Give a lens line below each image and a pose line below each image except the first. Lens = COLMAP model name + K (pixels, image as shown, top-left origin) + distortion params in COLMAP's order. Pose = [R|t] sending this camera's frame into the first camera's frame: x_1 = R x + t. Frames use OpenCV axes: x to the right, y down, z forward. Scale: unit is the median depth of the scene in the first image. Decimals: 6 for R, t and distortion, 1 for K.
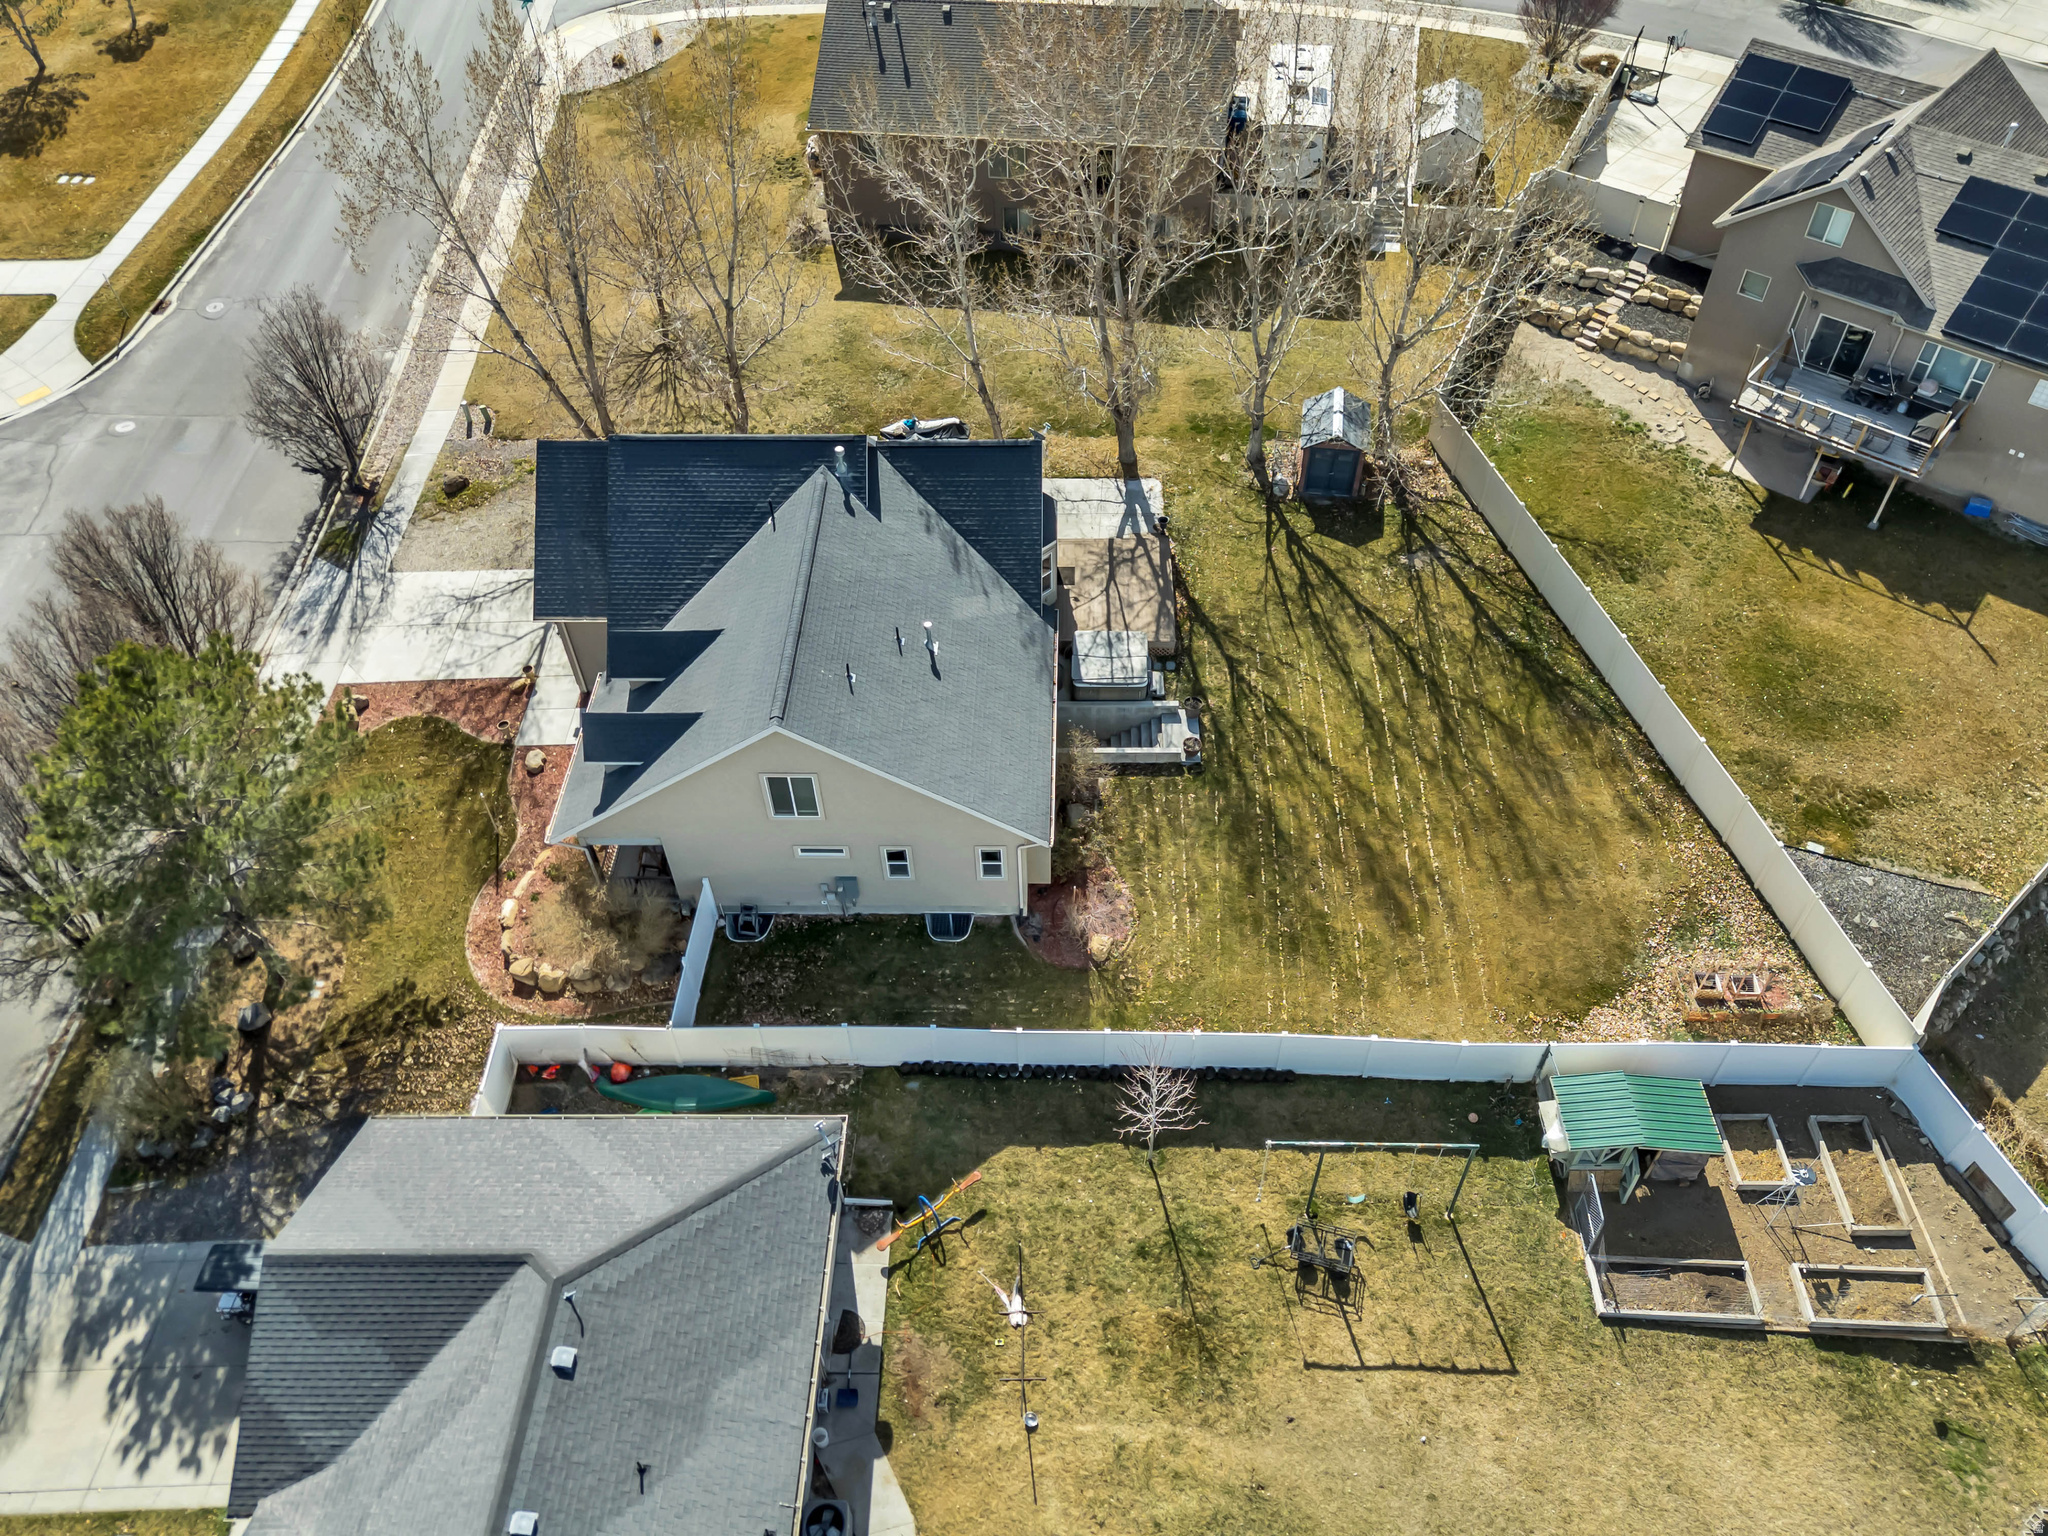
lens RADIAL K [[1510.9, 0, 1031.2], [0, 1510.9, 761.8], [0, 0, 1]] dist [0.065904, -0.054229]
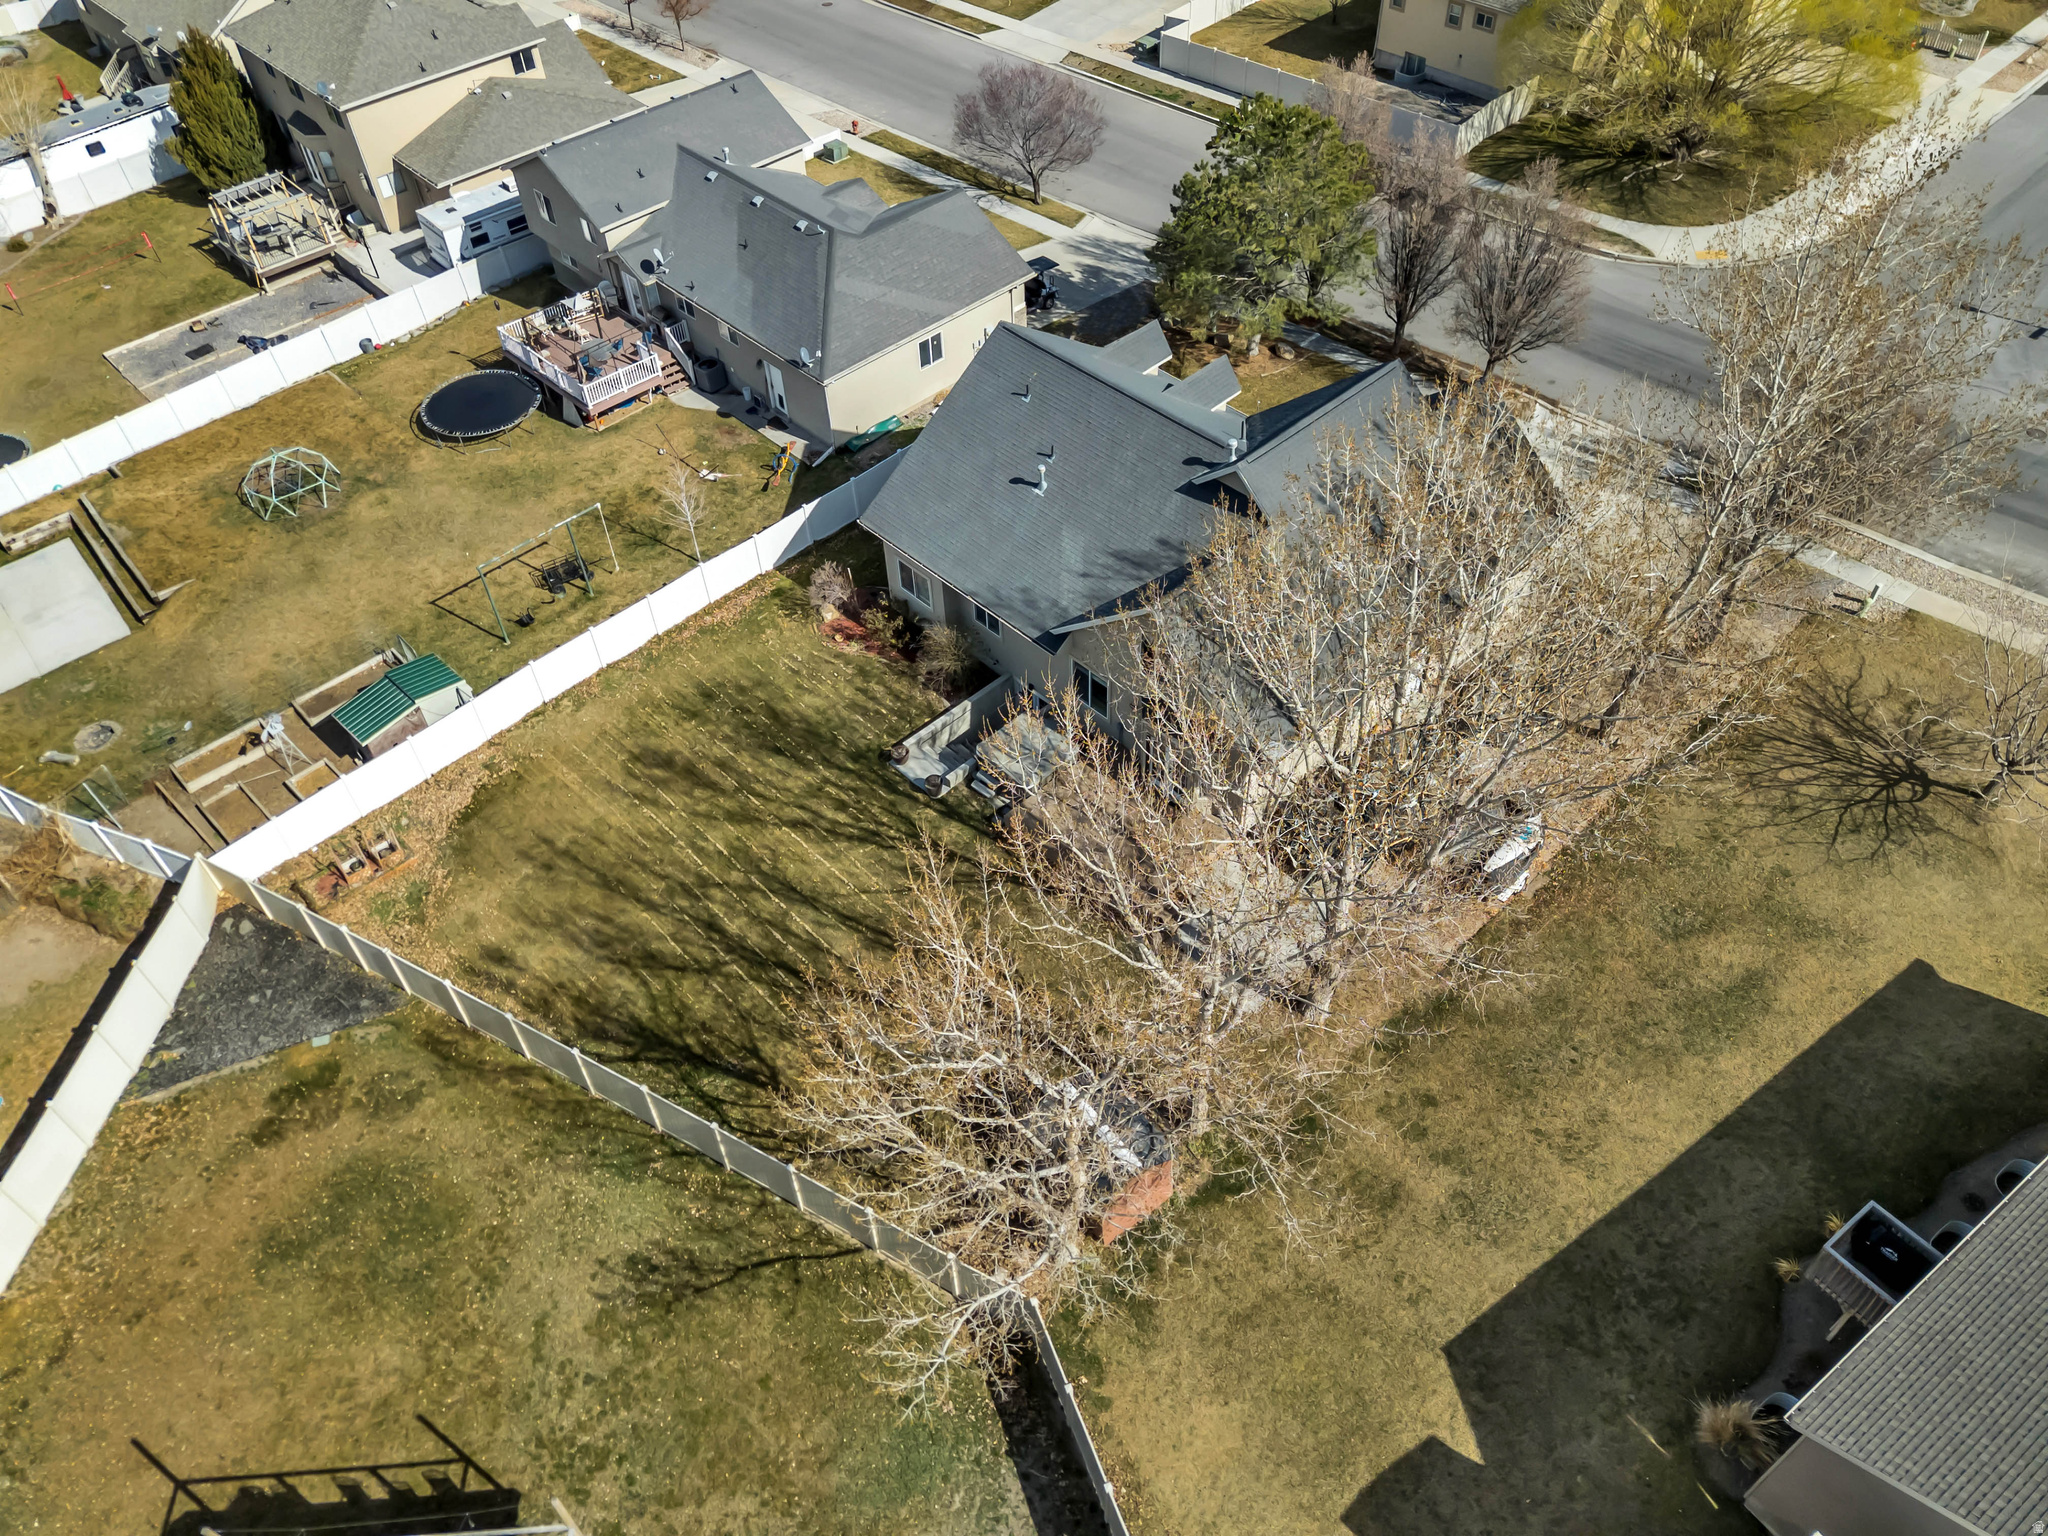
lens RADIAL K [[1510.9, 0, 1024.9], [0, 1510.9, 768.2], [0, 0, 1]] dist [0.065904, -0.054229]
pose [[-0.706246, 0.546902, -0.449571, 0.539236], [-0.486679, 0.086135, 0.869324, -0.988172], [0.514159, 0.832754, 0.205334, 0.893025]]
